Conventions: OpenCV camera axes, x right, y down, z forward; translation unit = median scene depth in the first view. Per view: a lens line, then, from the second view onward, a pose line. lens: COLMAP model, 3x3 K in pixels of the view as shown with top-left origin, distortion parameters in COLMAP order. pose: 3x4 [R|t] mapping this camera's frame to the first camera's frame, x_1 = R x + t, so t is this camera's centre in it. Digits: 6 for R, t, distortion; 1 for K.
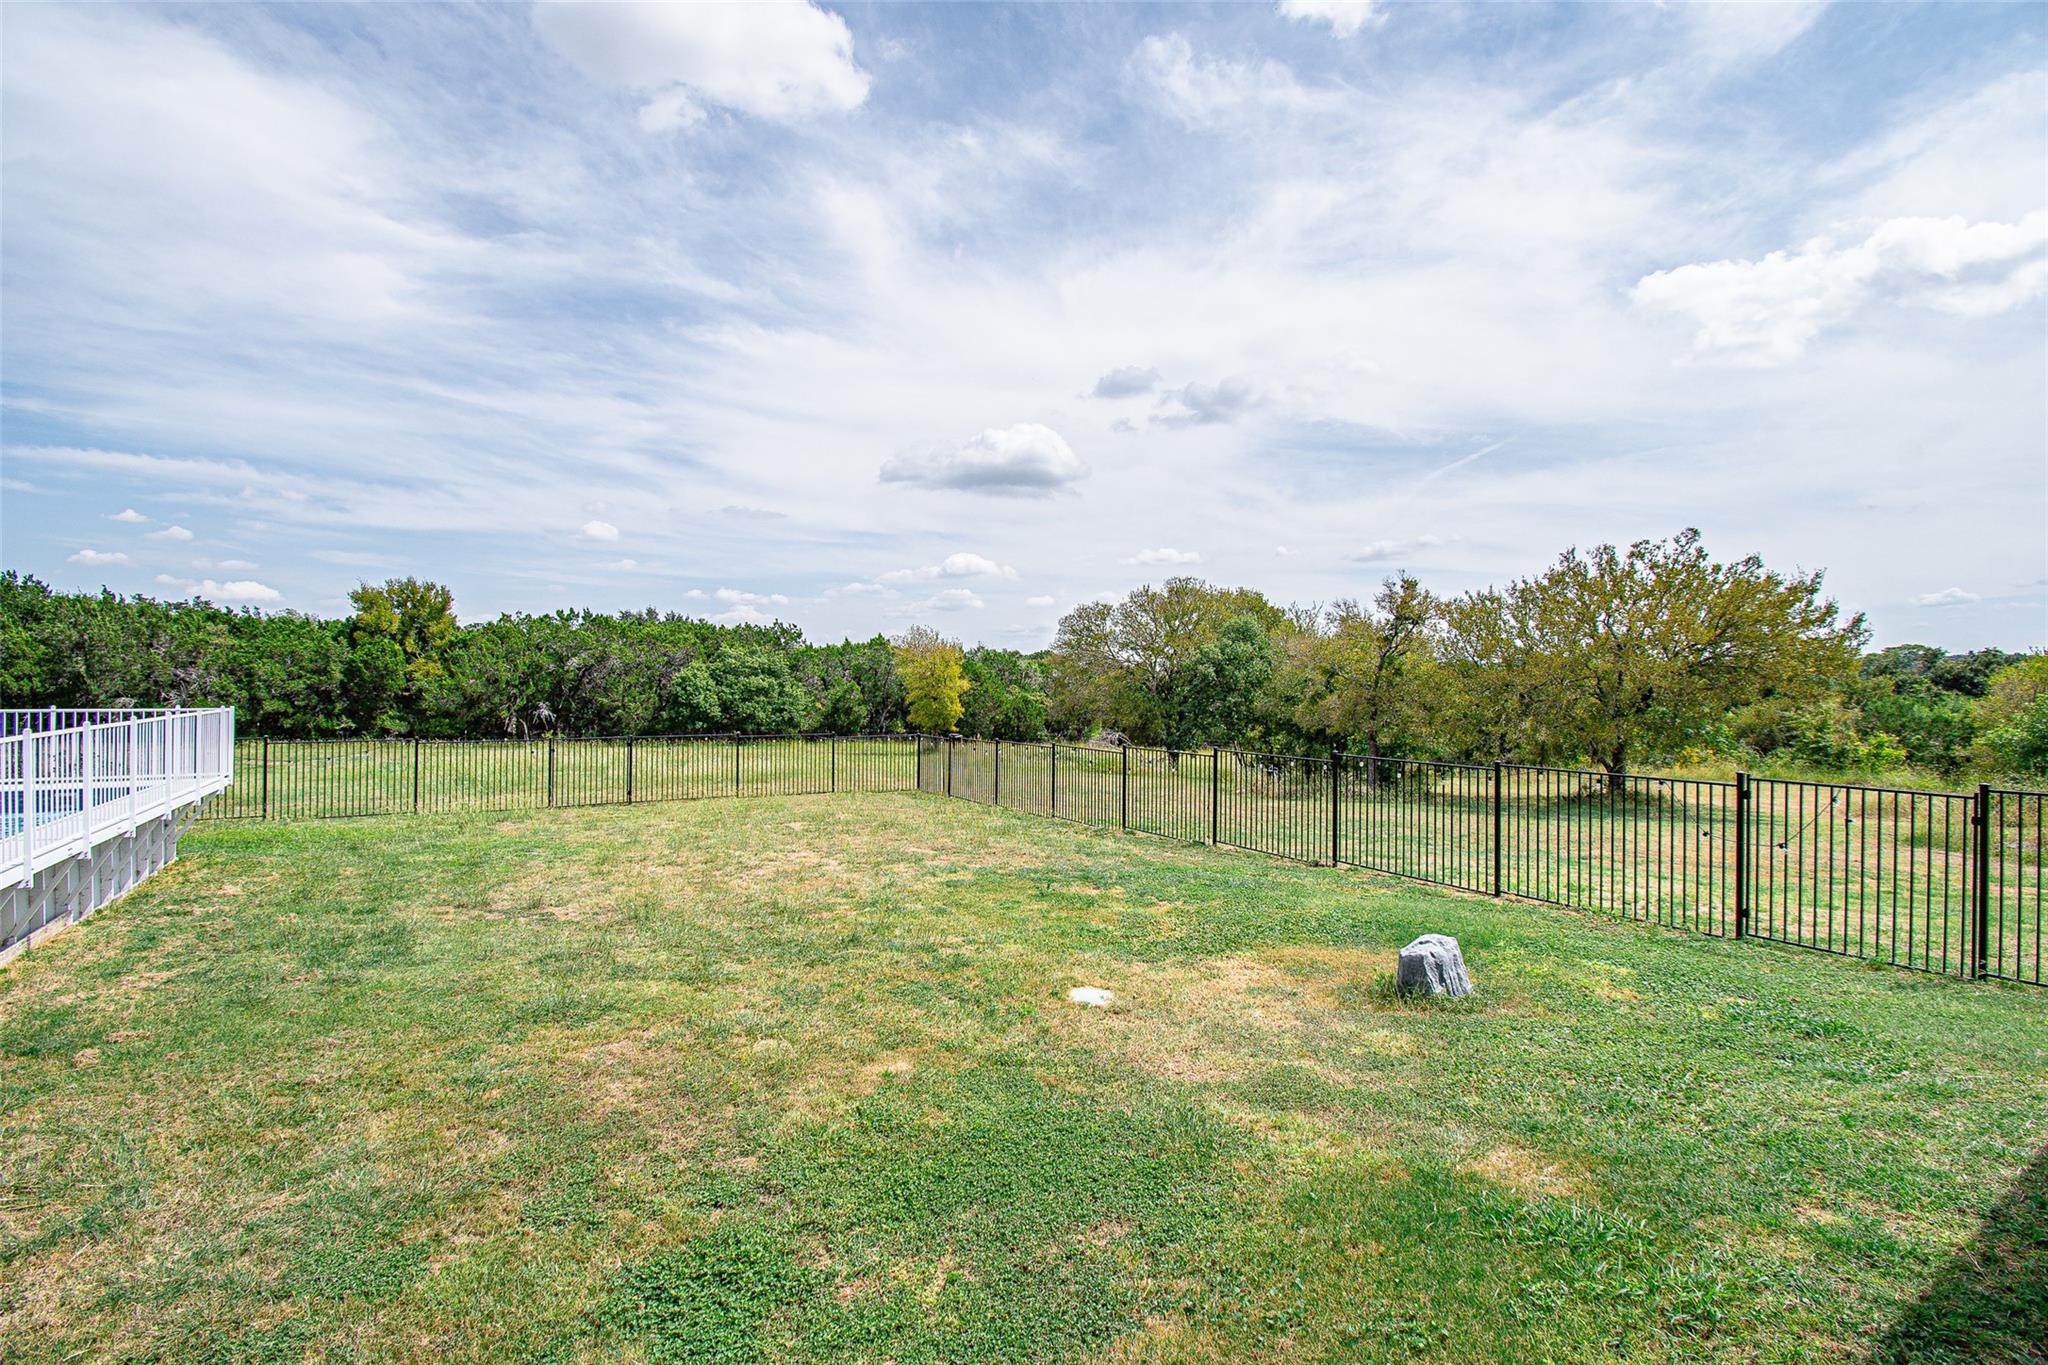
lens RADIAL K [[902.2, 0, 1023.1], [0, 902.2, 681.1], [0, 0, 1]] dist [0.004601, -0.001941]
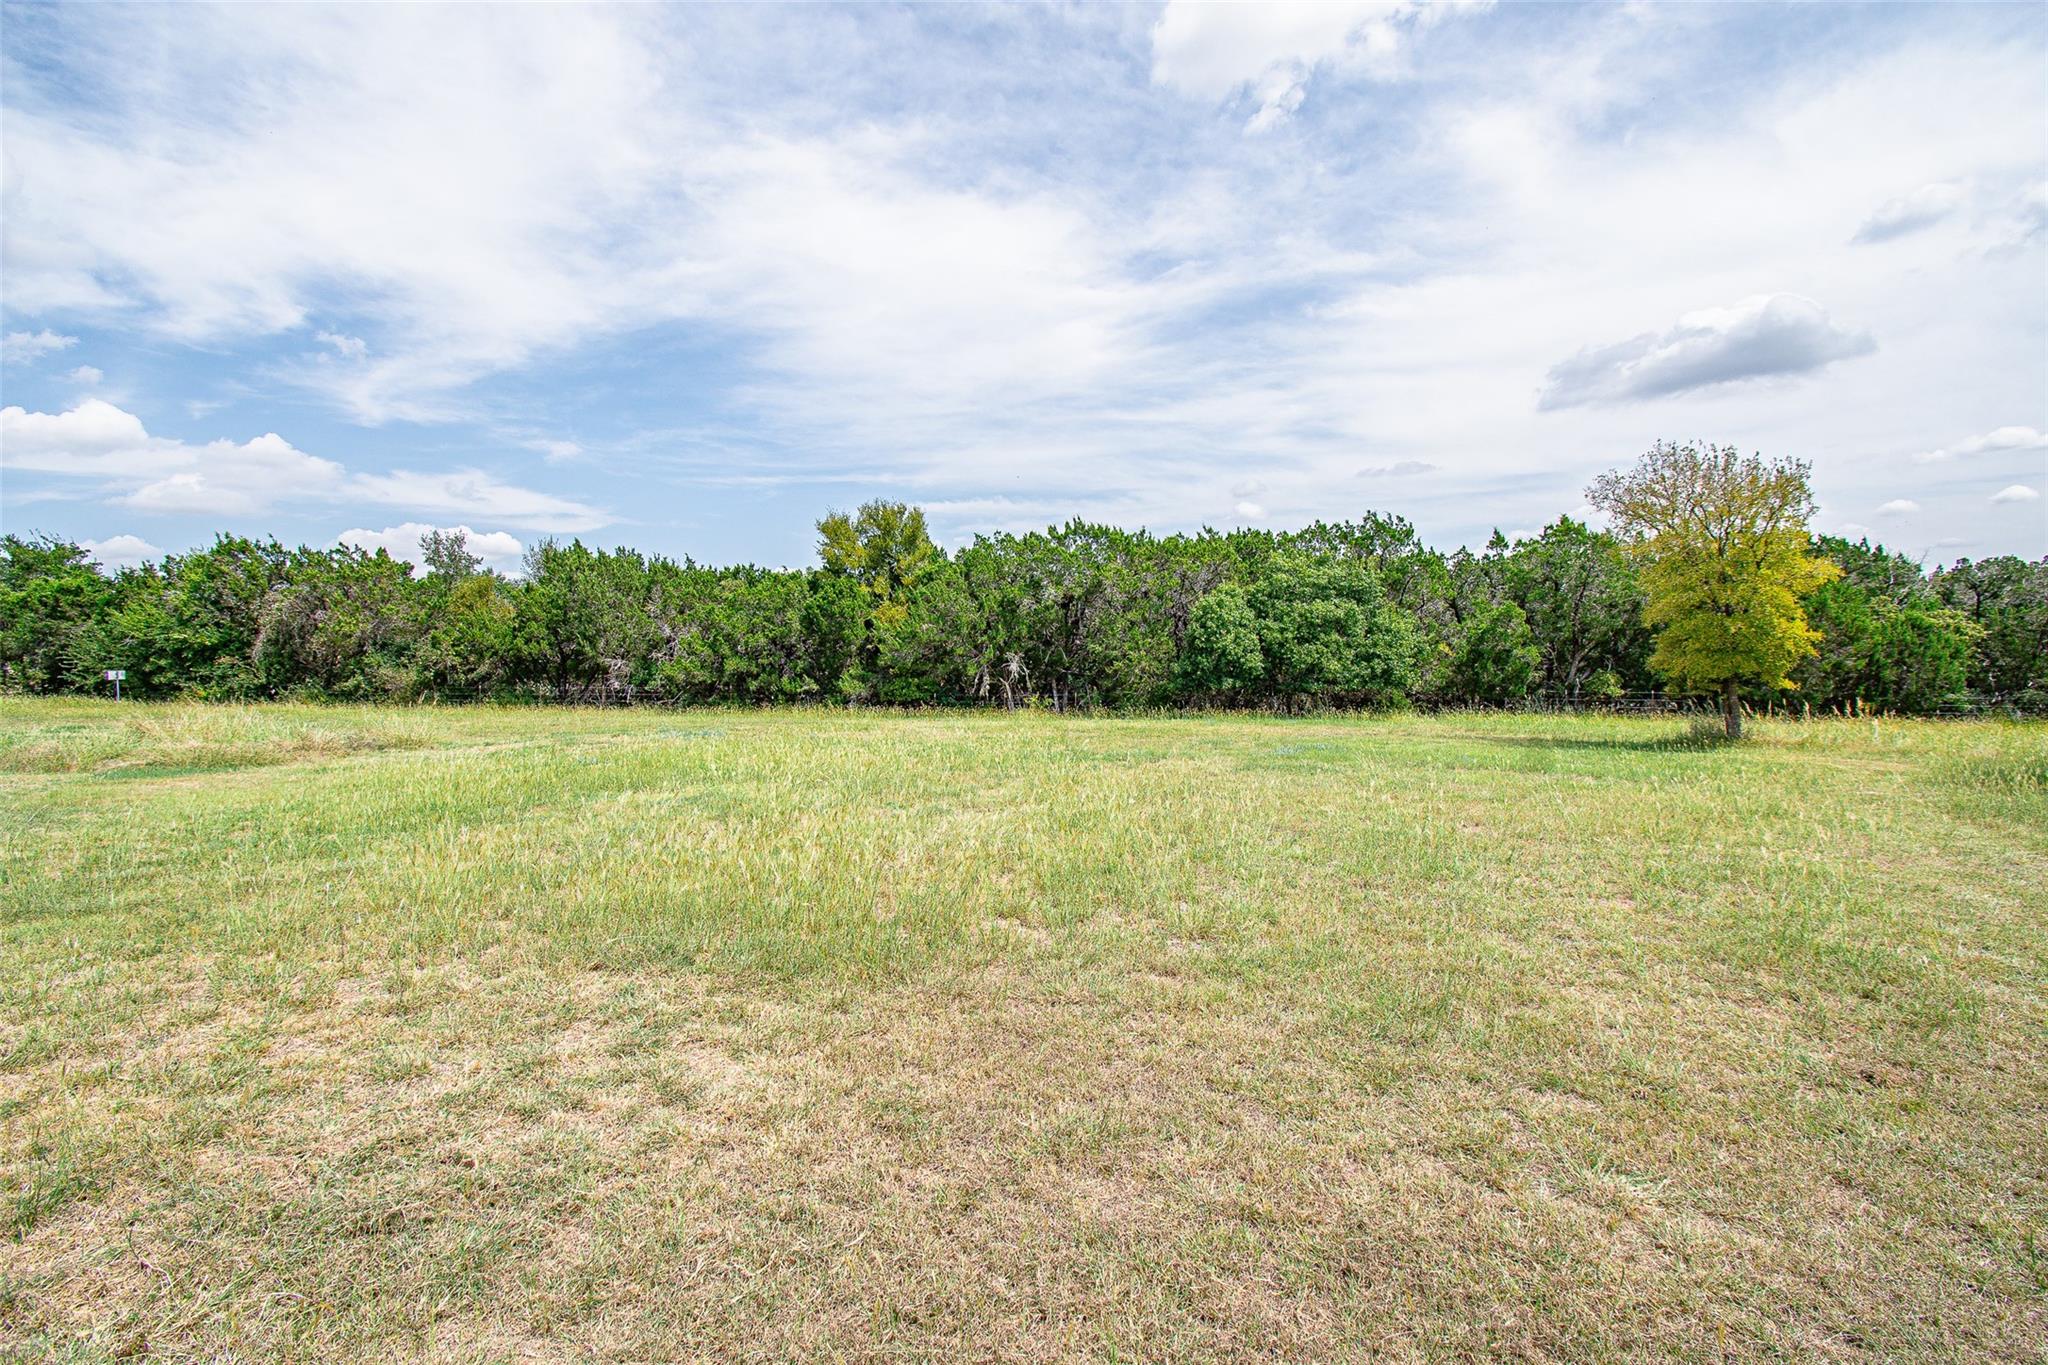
lens RADIAL K [[902.2, 0, 1026.0], [0, 902.2, 646.3], [0, 0, 1]] dist [0.004601, -0.001941]
pose [[0.773264, -0.038654, -0.632905, -0.078706], [0.037641, 0.999178, -0.015035, 0.027459], [0.632966, -0.012197, 0.774083, 0.441314]]
